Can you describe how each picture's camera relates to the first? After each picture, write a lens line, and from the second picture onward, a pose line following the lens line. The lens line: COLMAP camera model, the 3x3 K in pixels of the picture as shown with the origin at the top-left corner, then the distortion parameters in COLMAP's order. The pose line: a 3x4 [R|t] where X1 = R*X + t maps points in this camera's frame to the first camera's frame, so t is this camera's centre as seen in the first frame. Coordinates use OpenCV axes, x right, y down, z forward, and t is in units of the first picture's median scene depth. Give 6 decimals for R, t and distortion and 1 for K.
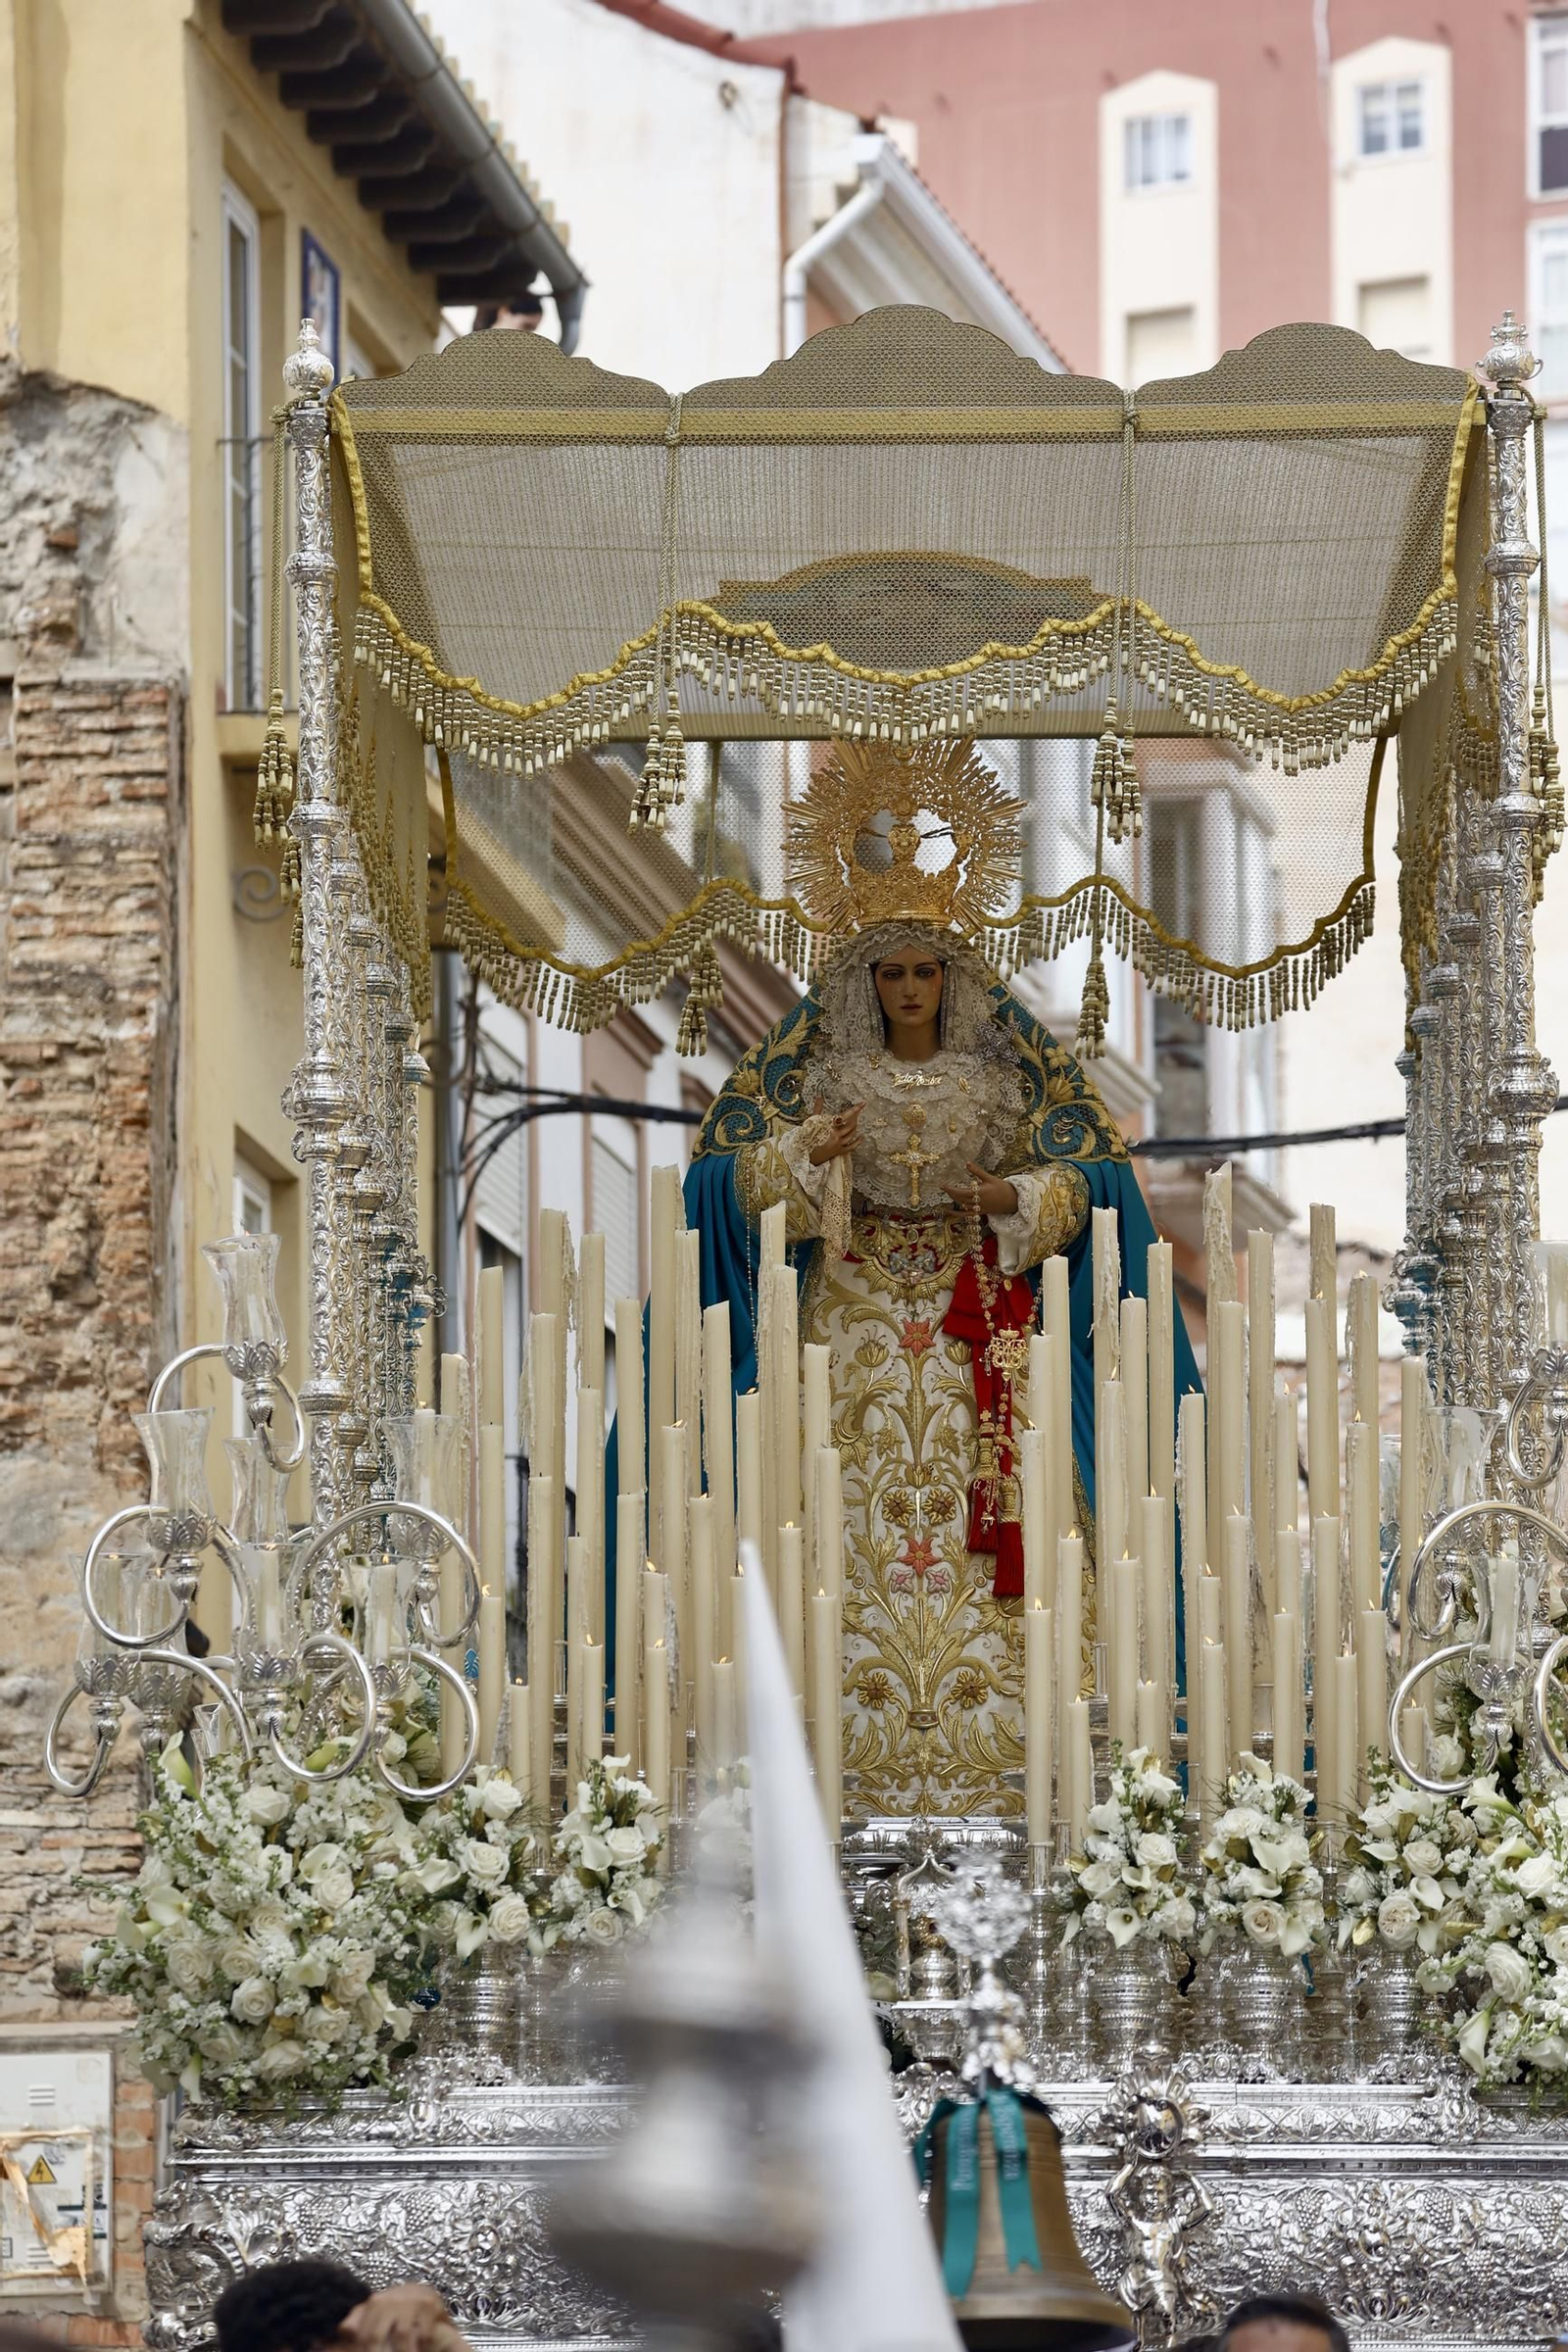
lens RADIAL K [[9246.5, 0, 624.8], [0, 9246.5, 1193.4], [0, 0, 1]] dist [0.832707, 0.000000]
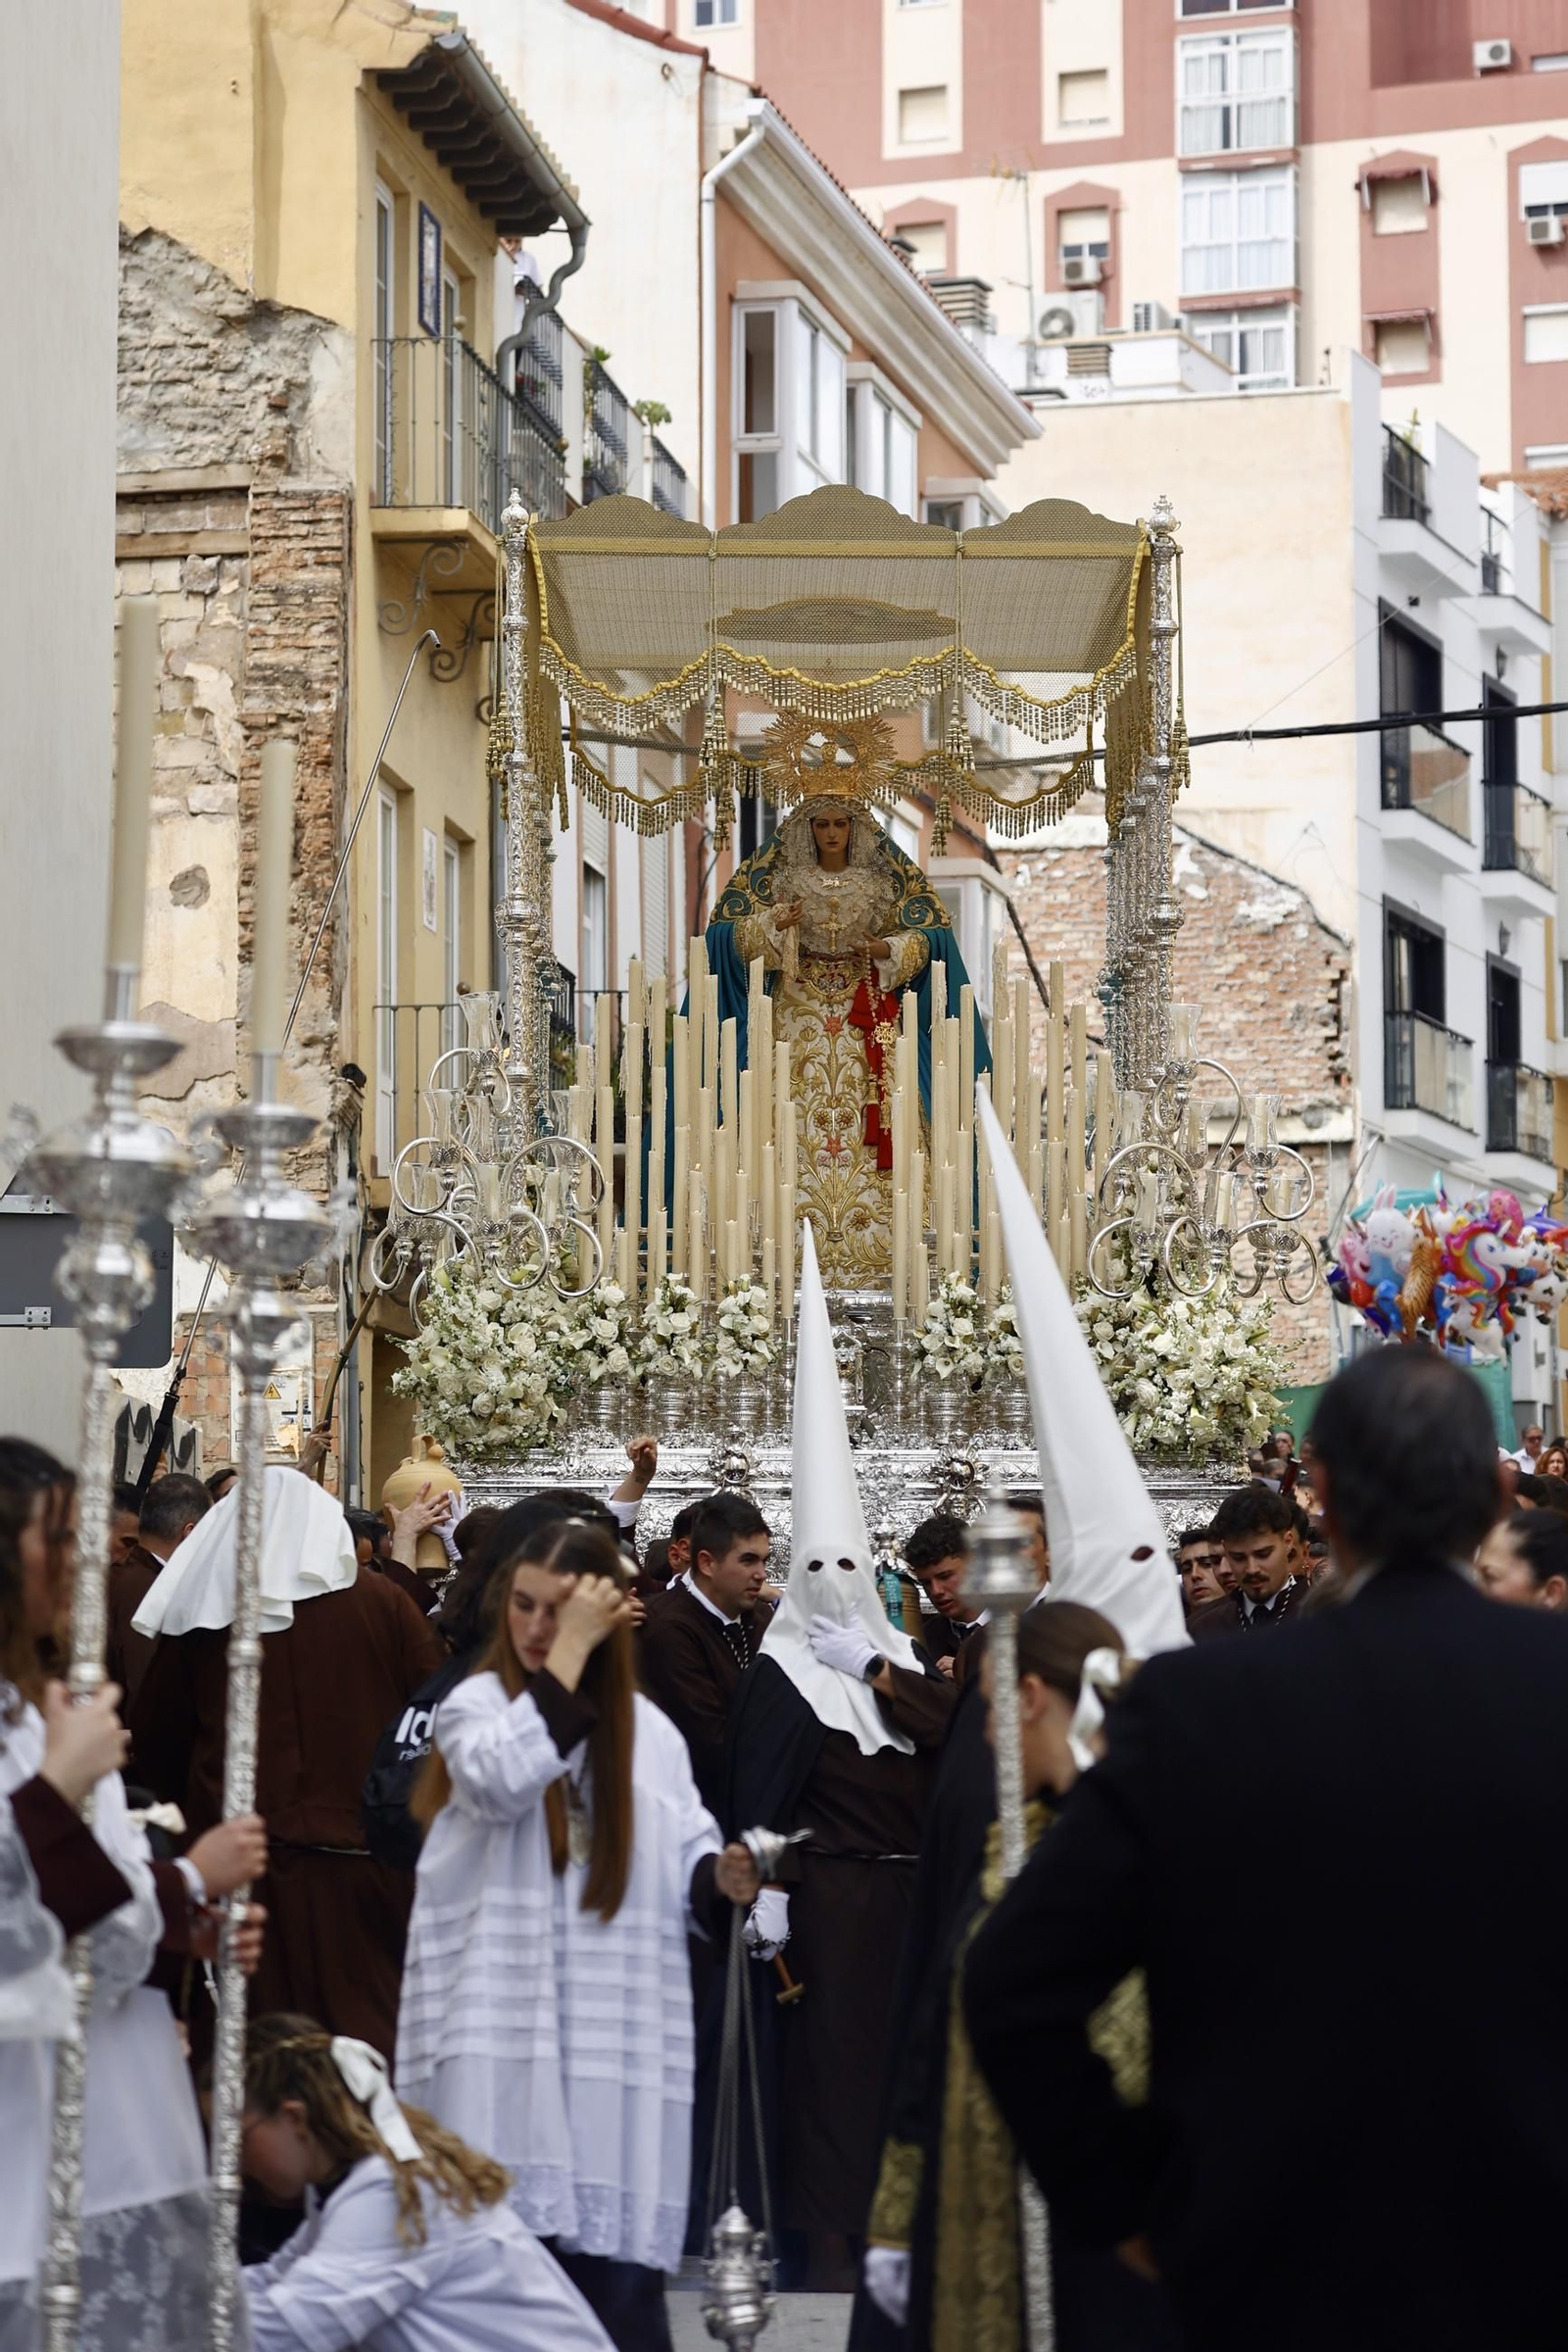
lens RADIAL K [[6200.0, 0, 774.4], [0, 6200.0, 1183.2], [0, 0, 1]] dist [0.093973, 0.000000]
pose [[0.999197, 0.010374, 0.038706, -0.028421], [-0.013817, 0.995867, 0.089762, -0.066887], [-0.037615, -0.090225, 0.995211, -0.229238]]
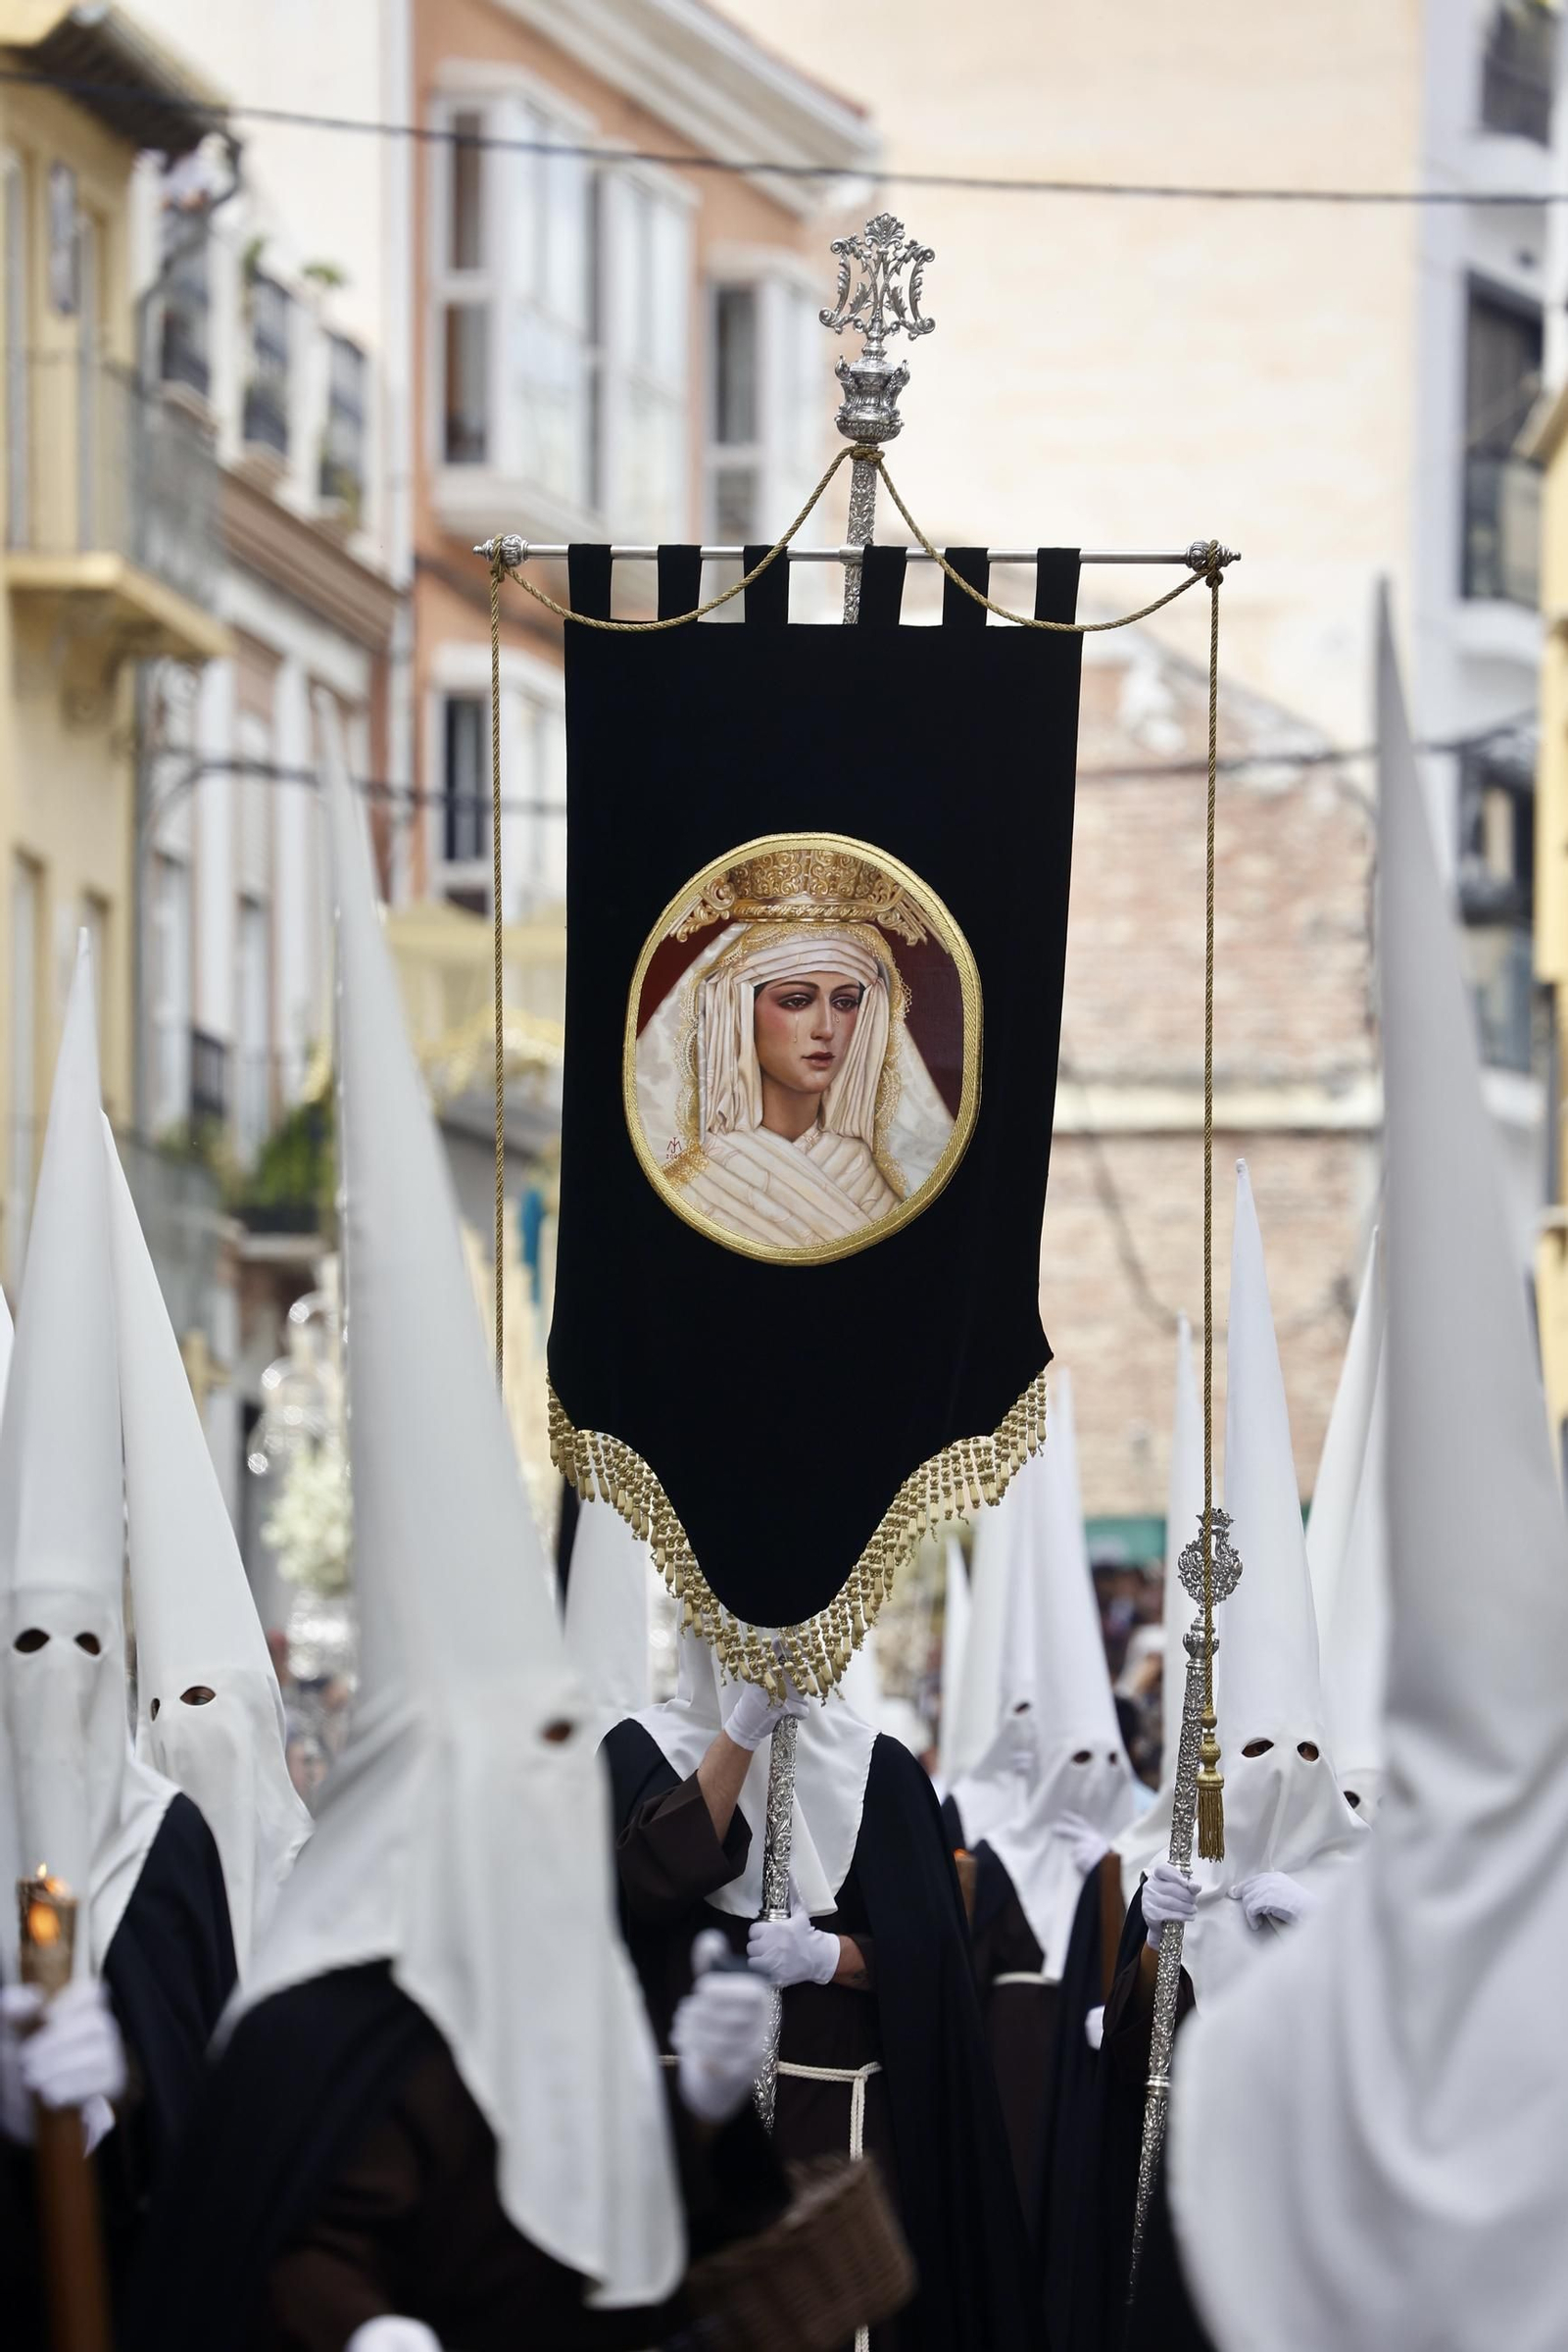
lens RADIAL K [[16984.7, 0, 784.2], [0, 16984.7, 1175.8], [0, 0, 1]] dist [0.157720, 0.000000]
pose [[0.998990, 0.009437, 0.043926, -0.078957], [-0.014402, 0.993361, 0.114134, -0.547955], [-0.042557, -0.114652, 0.992494, -3.493657]]
